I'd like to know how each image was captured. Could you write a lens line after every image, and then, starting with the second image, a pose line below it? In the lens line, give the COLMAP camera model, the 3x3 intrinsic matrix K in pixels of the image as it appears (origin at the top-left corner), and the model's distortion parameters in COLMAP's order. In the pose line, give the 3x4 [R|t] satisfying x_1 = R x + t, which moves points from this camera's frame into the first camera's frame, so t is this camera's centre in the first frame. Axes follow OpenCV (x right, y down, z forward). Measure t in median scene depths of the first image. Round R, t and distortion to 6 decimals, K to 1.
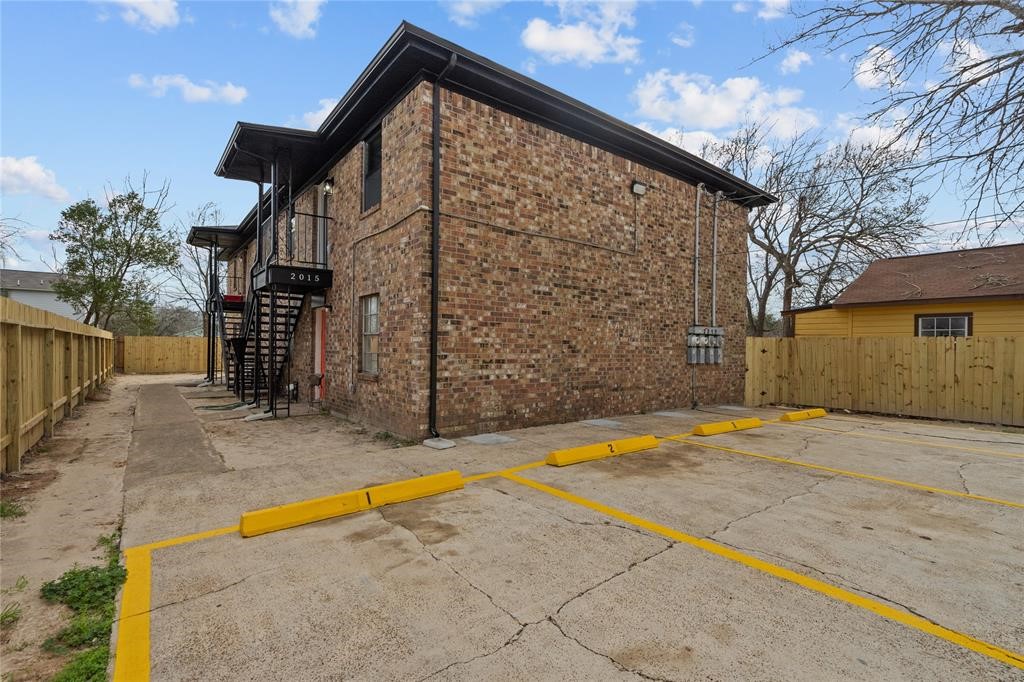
lens RADIAL K [[474.0, 0, 509.6], [0, 474.0, 346.9], [0, 0, 1]] dist [-0.001660, 0.001062]
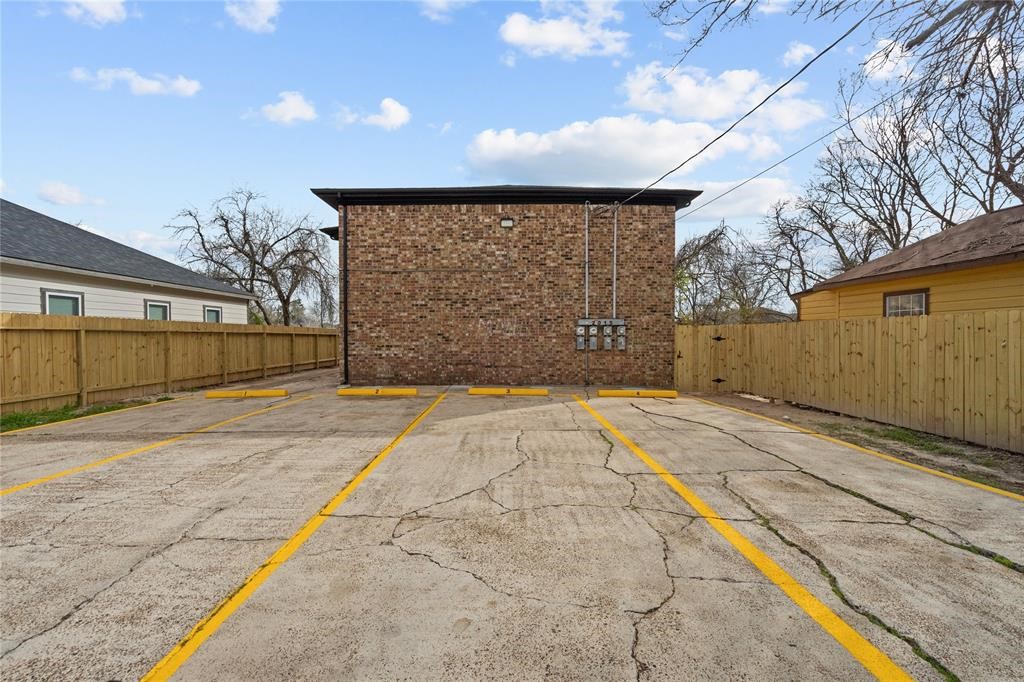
lens RADIAL K [[474.0, 0, 509.6], [0, 474.0, 346.9], [0, 0, 1]] dist [-0.001660, 0.001062]
pose [[0.784869, -0.001610, -0.619660, 1.281055], [0.010970, 0.999876, 0.011296, 0.015872], [0.619565, -0.015664, 0.784789, -0.104381]]
